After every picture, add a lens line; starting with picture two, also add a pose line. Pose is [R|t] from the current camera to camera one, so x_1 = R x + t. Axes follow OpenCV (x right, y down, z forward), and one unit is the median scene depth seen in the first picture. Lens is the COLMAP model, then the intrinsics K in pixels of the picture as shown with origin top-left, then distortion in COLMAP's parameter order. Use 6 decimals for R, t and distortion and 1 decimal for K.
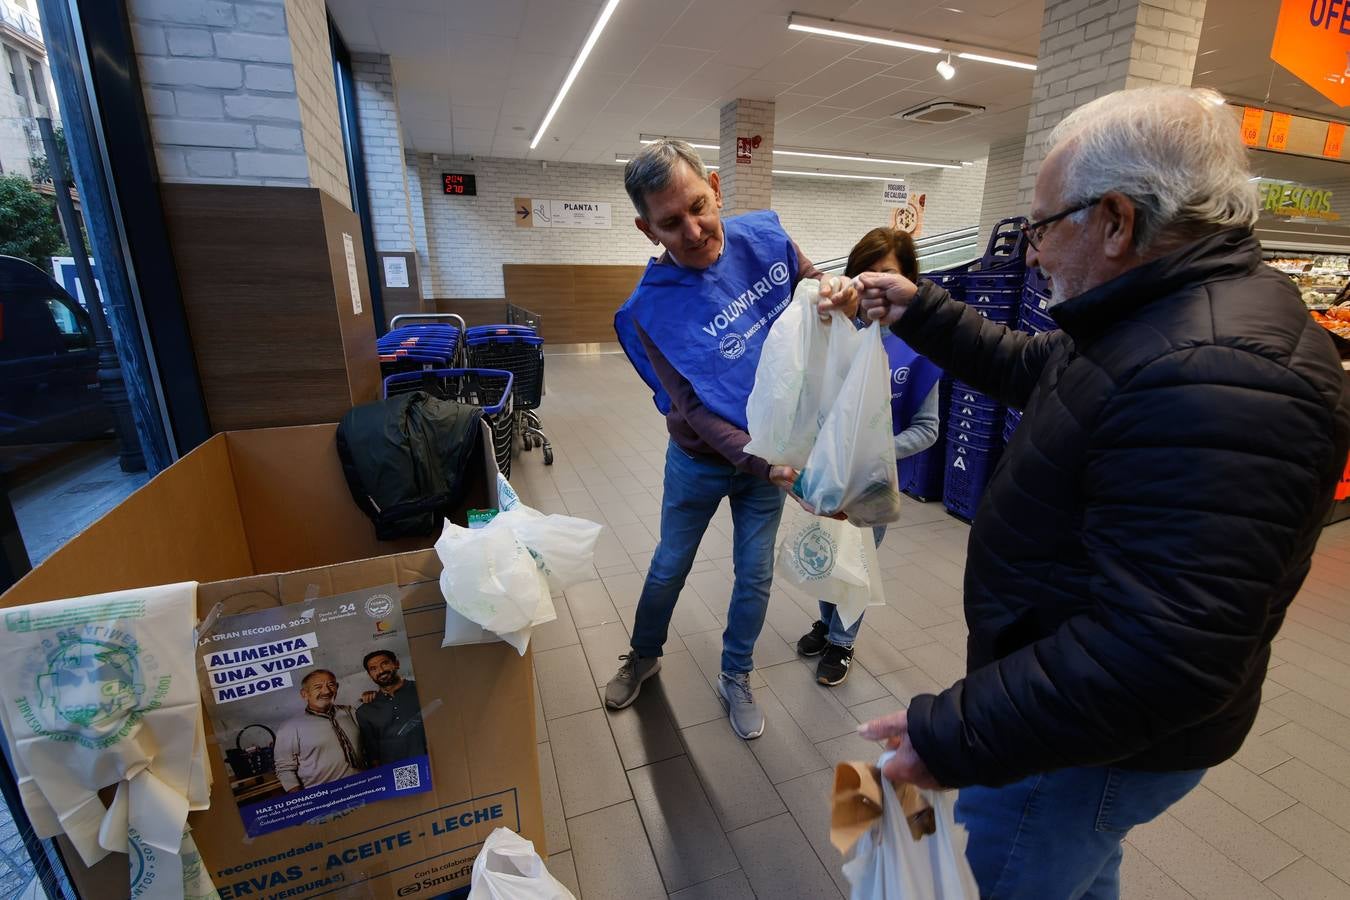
lens RADIAL K [[602.2, 0, 681.2], [0, 602.2, 465.3], [0, 0, 1]] dist [-0.010148, -0.004560]
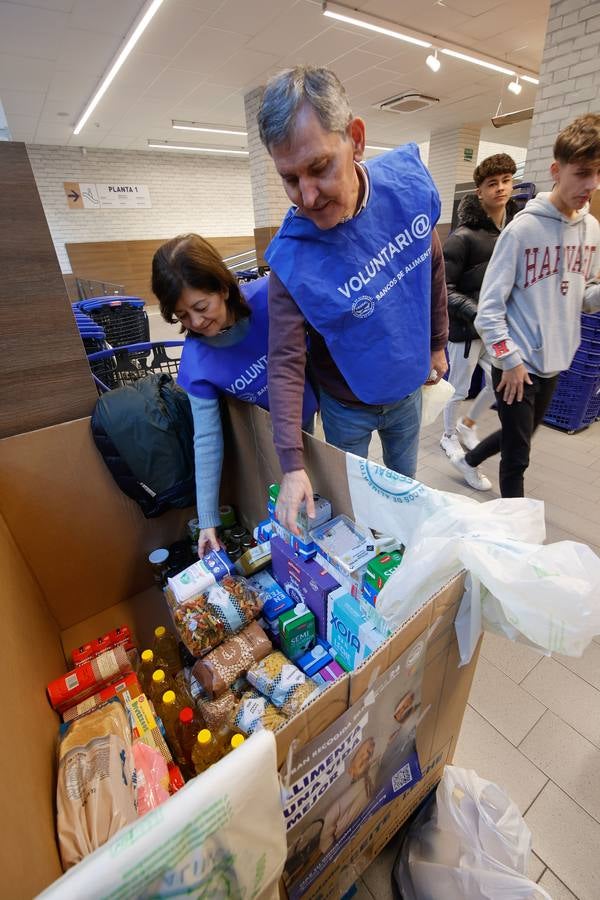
lens RADIAL K [[401.5, 0, 312.1], [0, 401.5, 457.1], [0, 0, 1]] dist [-0.010148, -0.004560]
pose [[0.960522, -0.170642, 0.219726, -0.387681], [0.126938, 0.971608, 0.199662, -0.093317], [-0.247558, -0.163888, 0.954911, 0.282023]]
